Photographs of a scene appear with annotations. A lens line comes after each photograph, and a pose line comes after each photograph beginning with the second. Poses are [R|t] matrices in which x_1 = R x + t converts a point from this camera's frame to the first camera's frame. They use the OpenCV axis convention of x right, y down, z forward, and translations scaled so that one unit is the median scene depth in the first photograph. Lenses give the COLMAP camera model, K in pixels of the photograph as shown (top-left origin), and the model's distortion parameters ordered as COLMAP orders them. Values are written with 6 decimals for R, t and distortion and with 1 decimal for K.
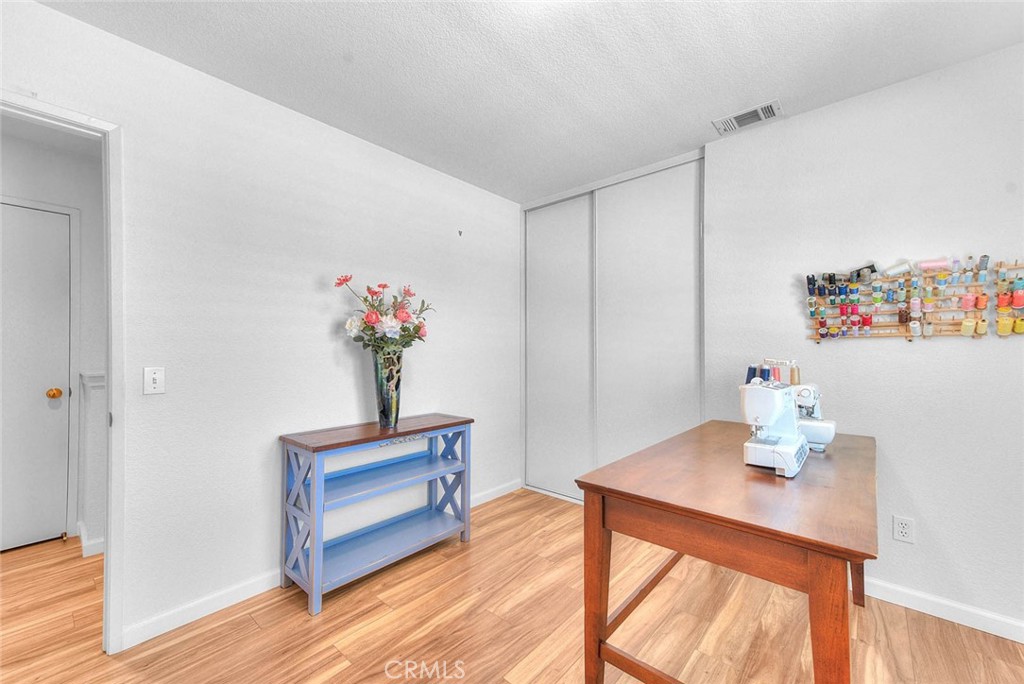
lens RADIAL K [[414.1, 0, 508.4], [0, 414.1, 348.3], [0, 0, 1]] dist [0.021251, 0.000047]
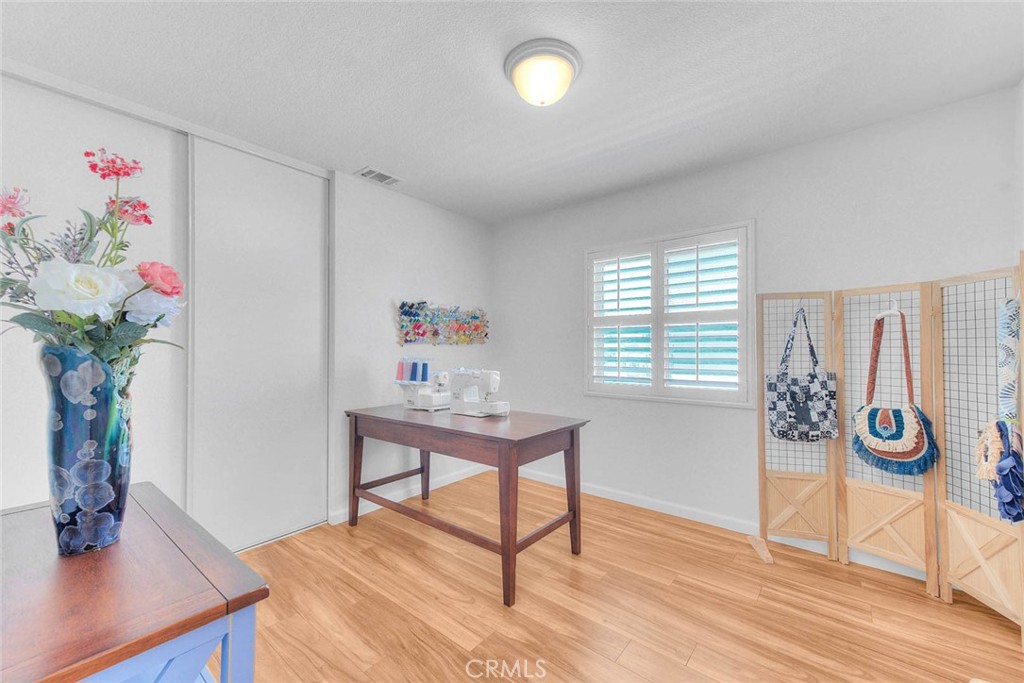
lens RADIAL K [[405.8, 0, 514.6], [0, 405.8, 343.7], [0, 0, 1]] dist [0.020345, -0.000020]
pose [[-0.049079, 0.016076, 0.998666, -0.811620], [0.001908, 0.999870, -0.016002, 0.004017], [-0.998793, 0.001120, -0.049103, 0.693495]]
